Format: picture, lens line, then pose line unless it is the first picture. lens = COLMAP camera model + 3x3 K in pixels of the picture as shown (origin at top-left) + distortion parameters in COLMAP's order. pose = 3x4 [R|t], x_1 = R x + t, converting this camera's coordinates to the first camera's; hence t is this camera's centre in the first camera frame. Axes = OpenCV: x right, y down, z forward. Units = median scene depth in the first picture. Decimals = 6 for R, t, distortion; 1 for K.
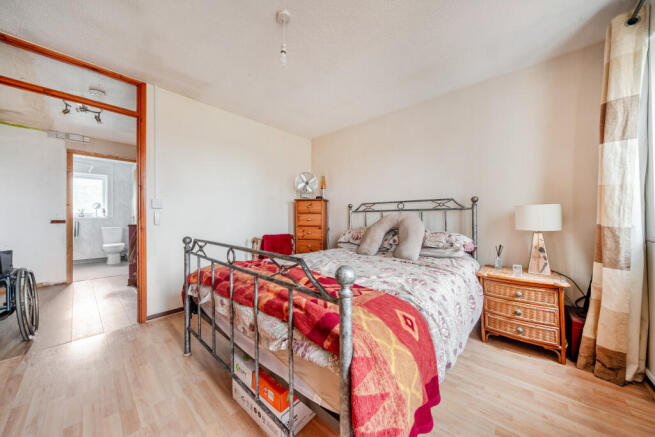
lens RADIAL K [[224.7, 0, 323.3], [0, 224.7, 218.4], [0, 0, 1]] dist [-0.000640, -0.000057]
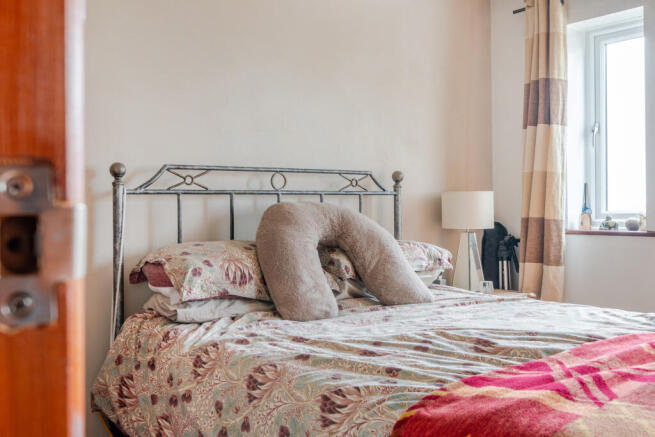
lens RADIAL K [[672.0, 0, 327.5], [0, 672.0, 205.1], [0, 0, 1]] dist [0.012821, 0.010709]
pose [[0.122871, 0.000943, 0.992422, -0.727408], [0.008681, 0.999960, -0.002025, -0.010885], [-0.992385, 0.008864, 0.122858, 0.724948]]
